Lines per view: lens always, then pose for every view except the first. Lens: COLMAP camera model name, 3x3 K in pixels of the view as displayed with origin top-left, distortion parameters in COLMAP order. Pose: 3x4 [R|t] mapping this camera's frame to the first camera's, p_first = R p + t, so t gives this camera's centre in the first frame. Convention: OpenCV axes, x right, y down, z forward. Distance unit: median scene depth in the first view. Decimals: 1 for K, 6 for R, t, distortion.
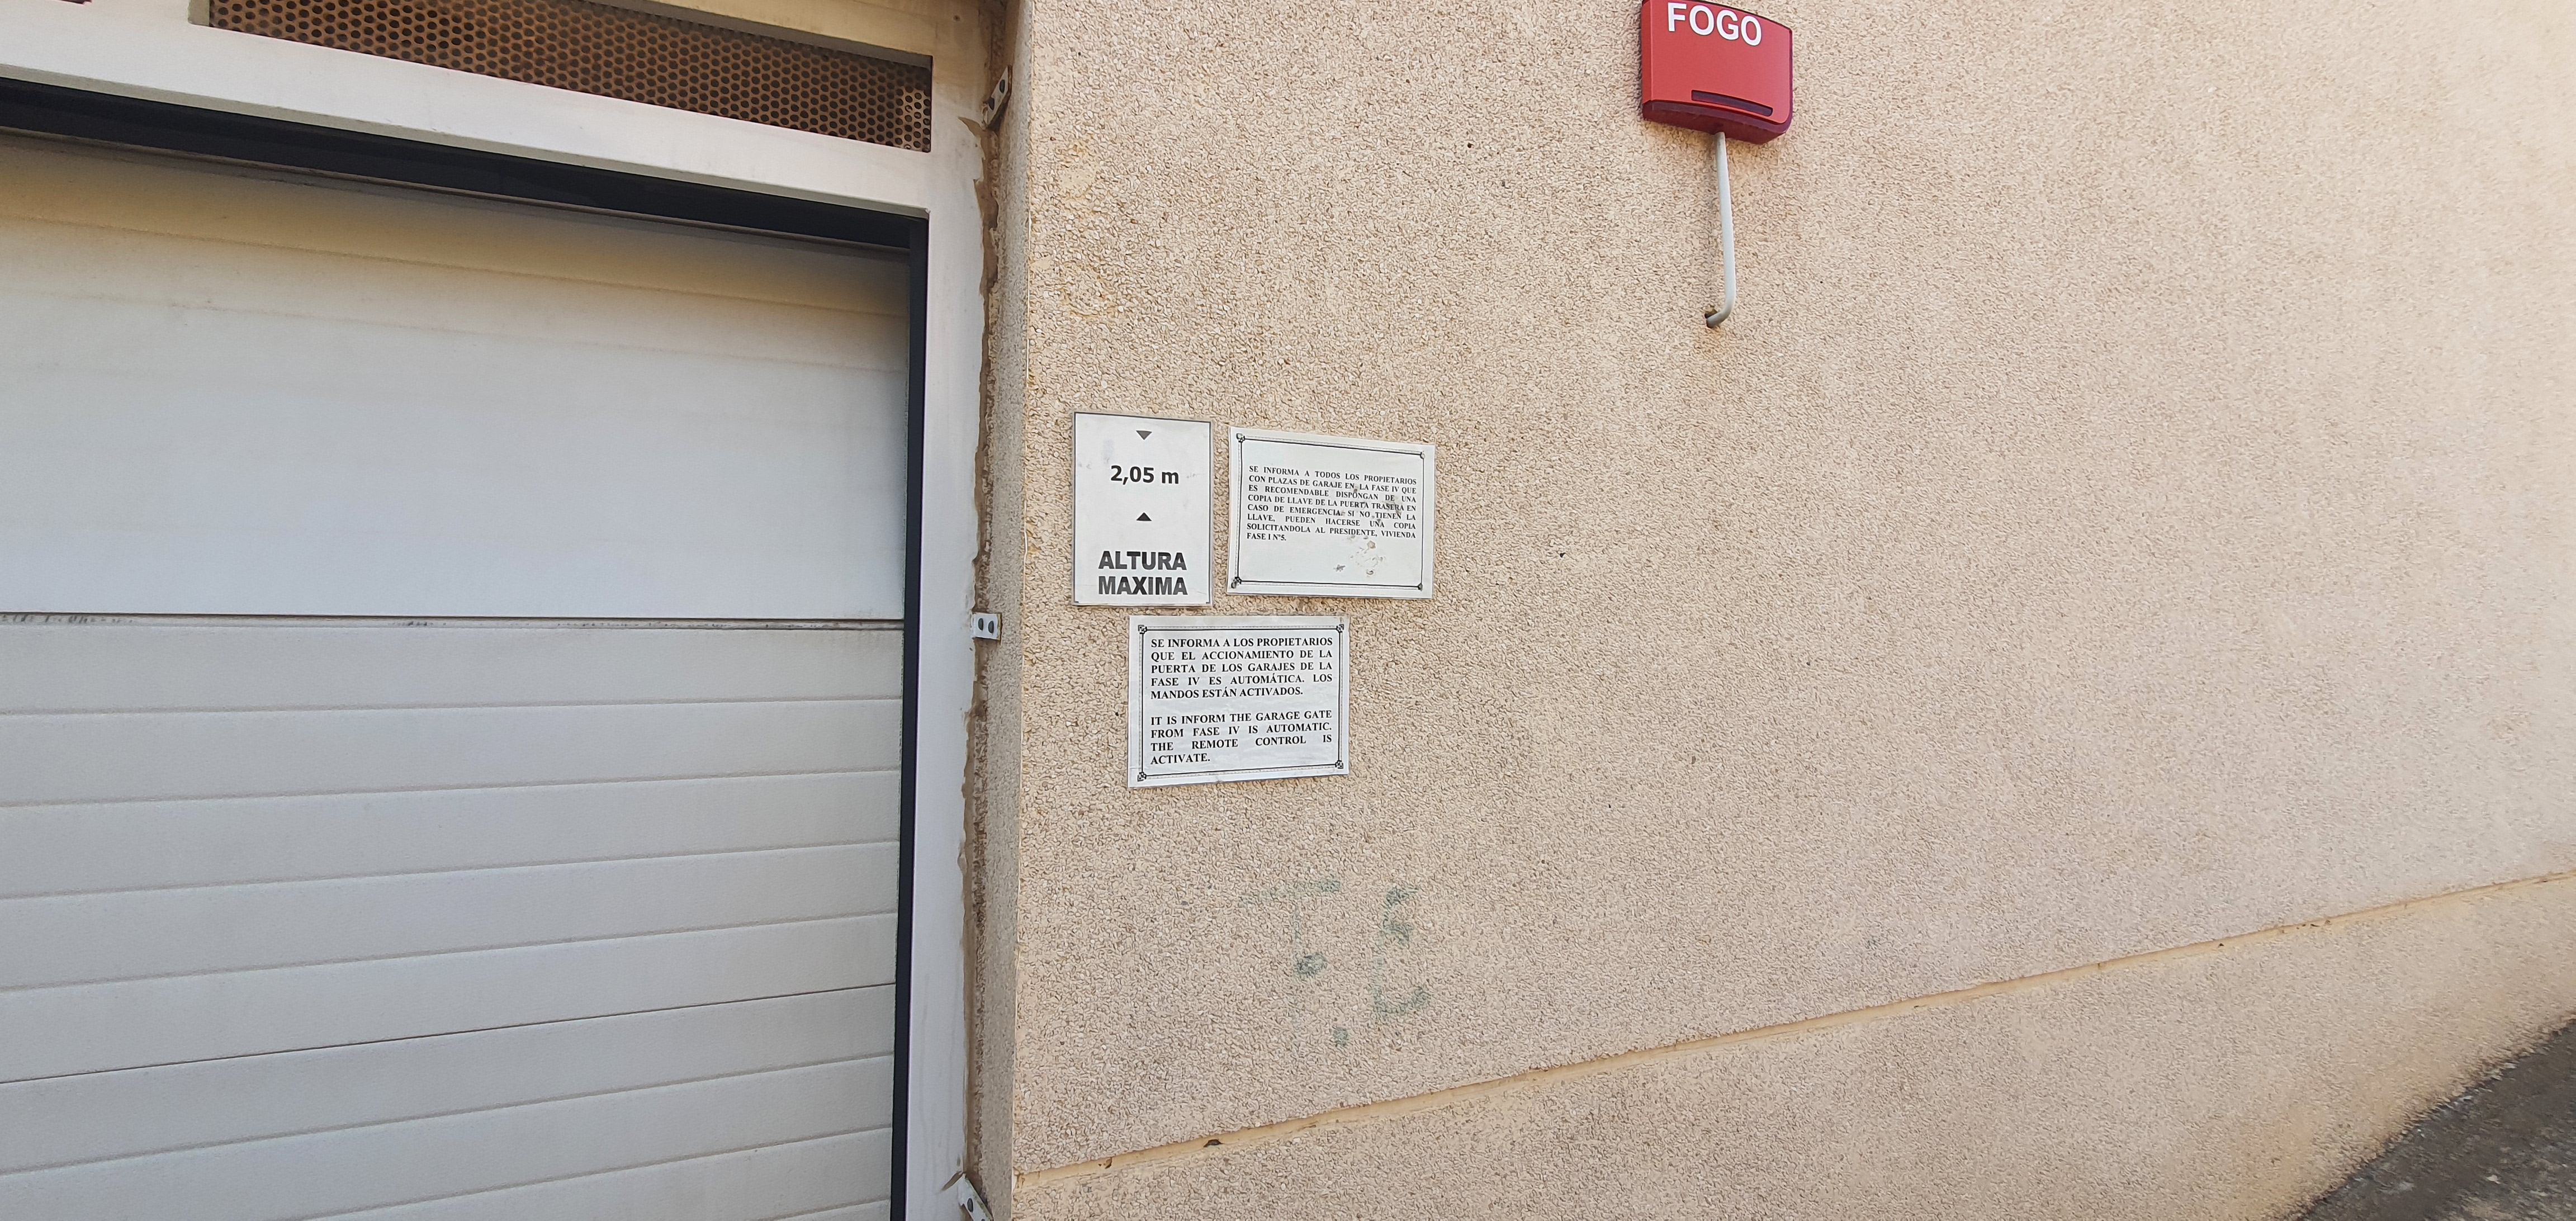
lens RADIAL K [[1062.4, 0, 1288.0], [0, 1062.4, 610.5], [0, 0, 1]] dist [0.000341, -0.000766]
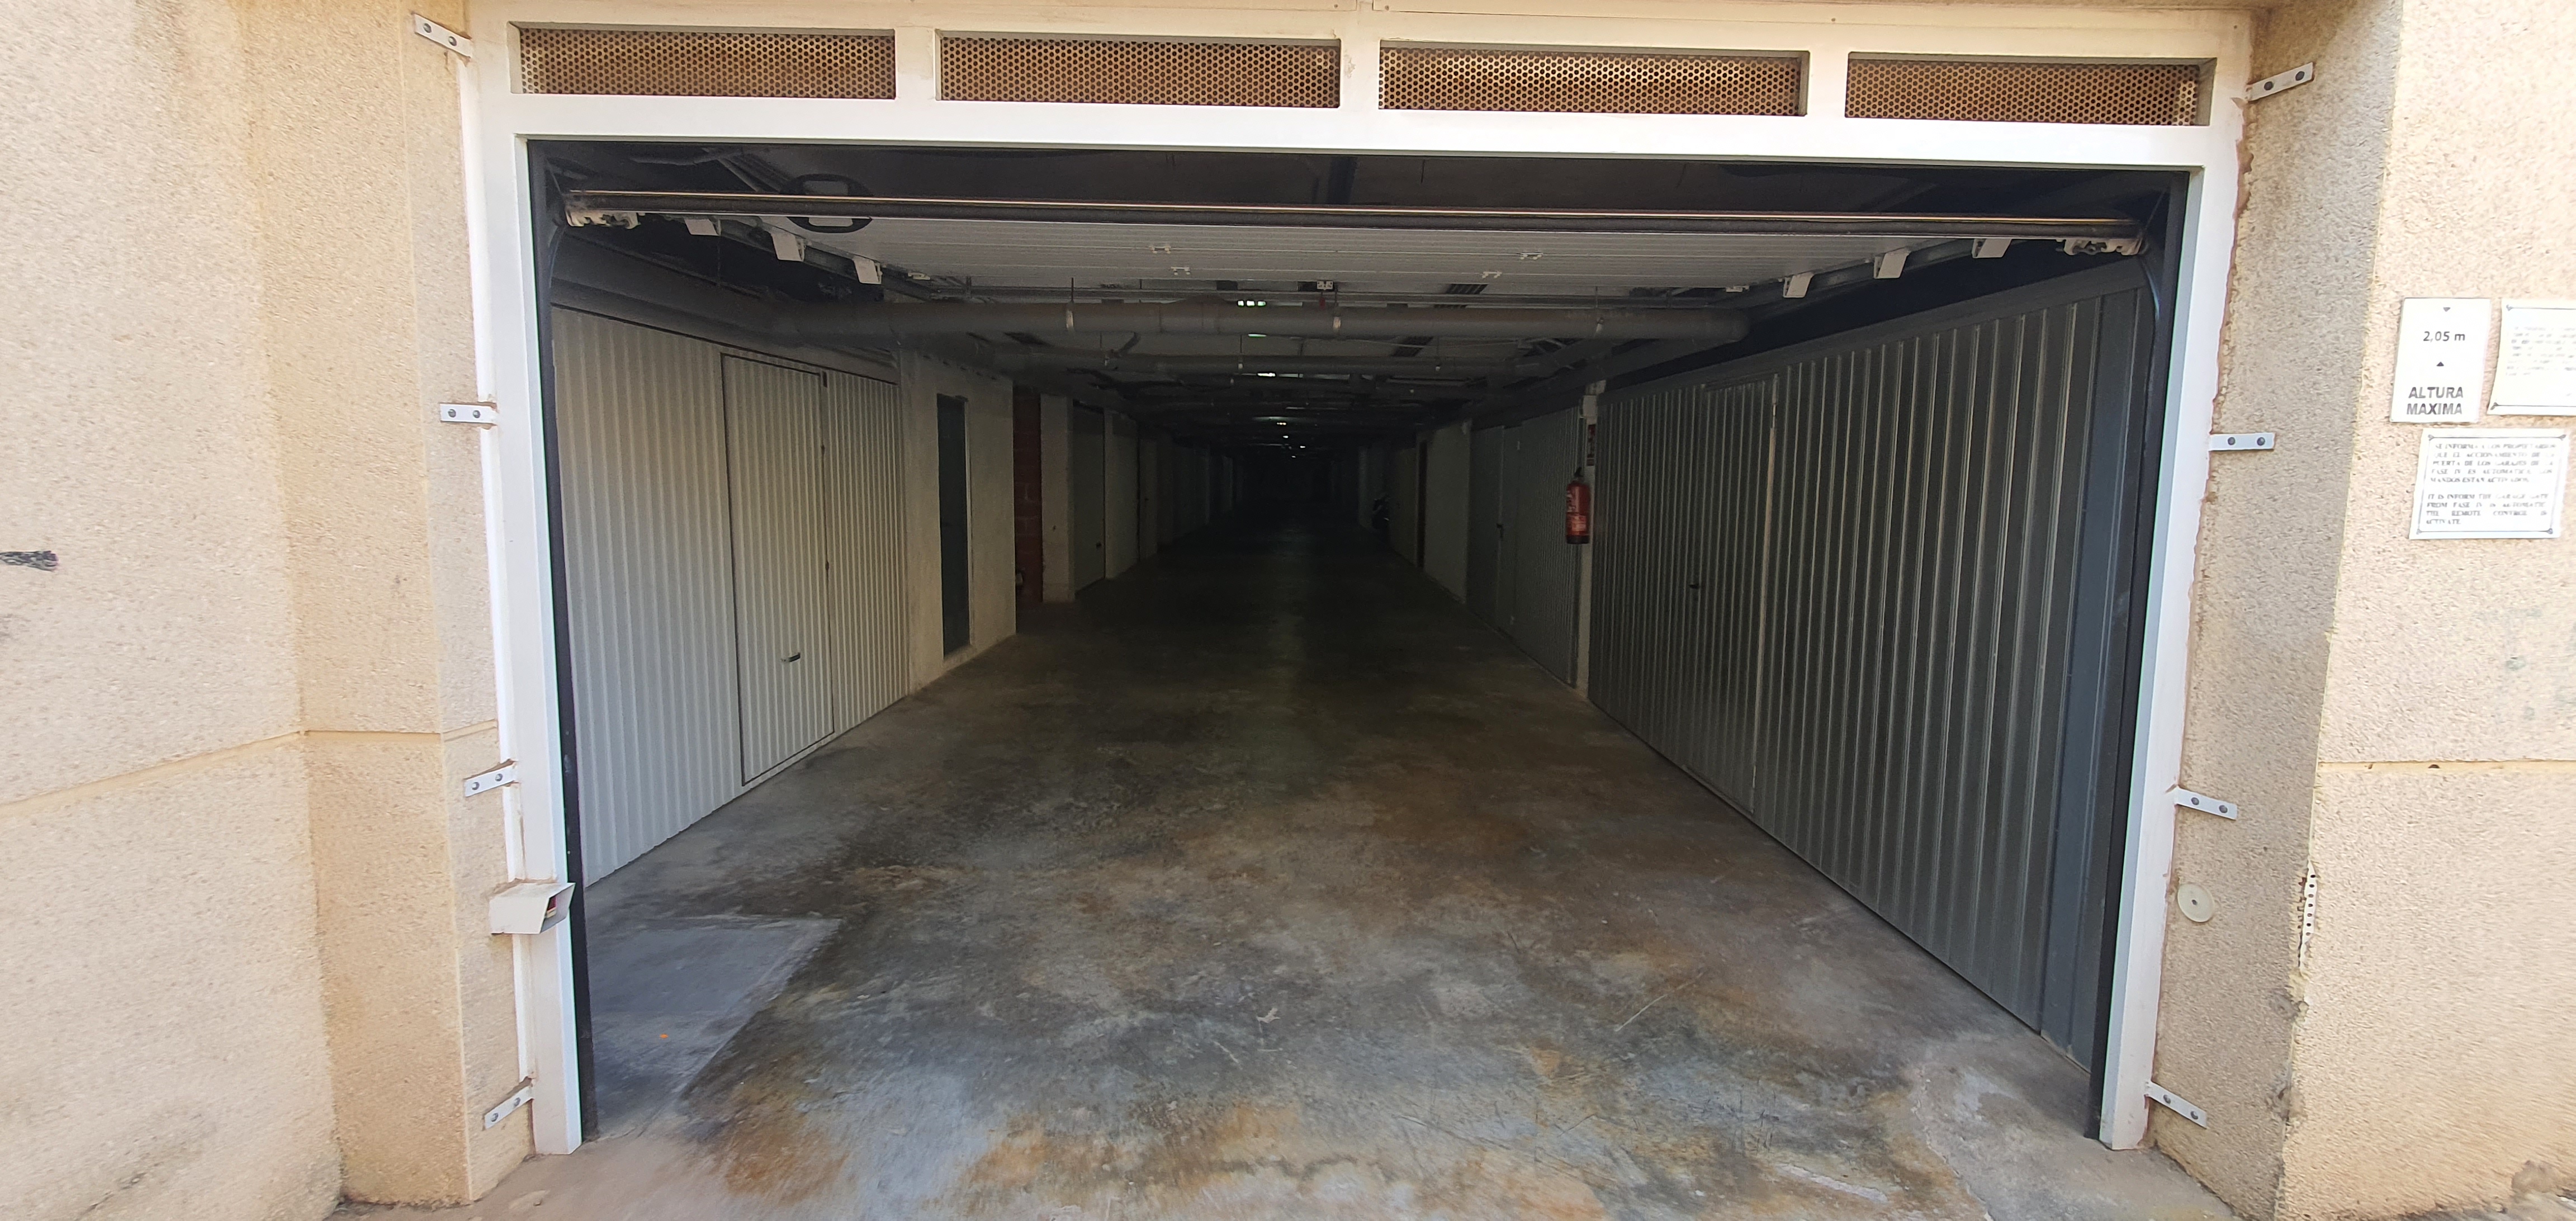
lens RADIAL K [[1062.4, 0, 1288.0], [0, 1062.4, 610.5], [0, 0, 1]] dist [0.000341, -0.000766]
pose [[0.926843, 0.038064, -0.373516, -1.080278], [0.006861, 0.992964, 0.118215, 0.073201], [0.375388, -0.112130, 0.920060, -1.073917]]
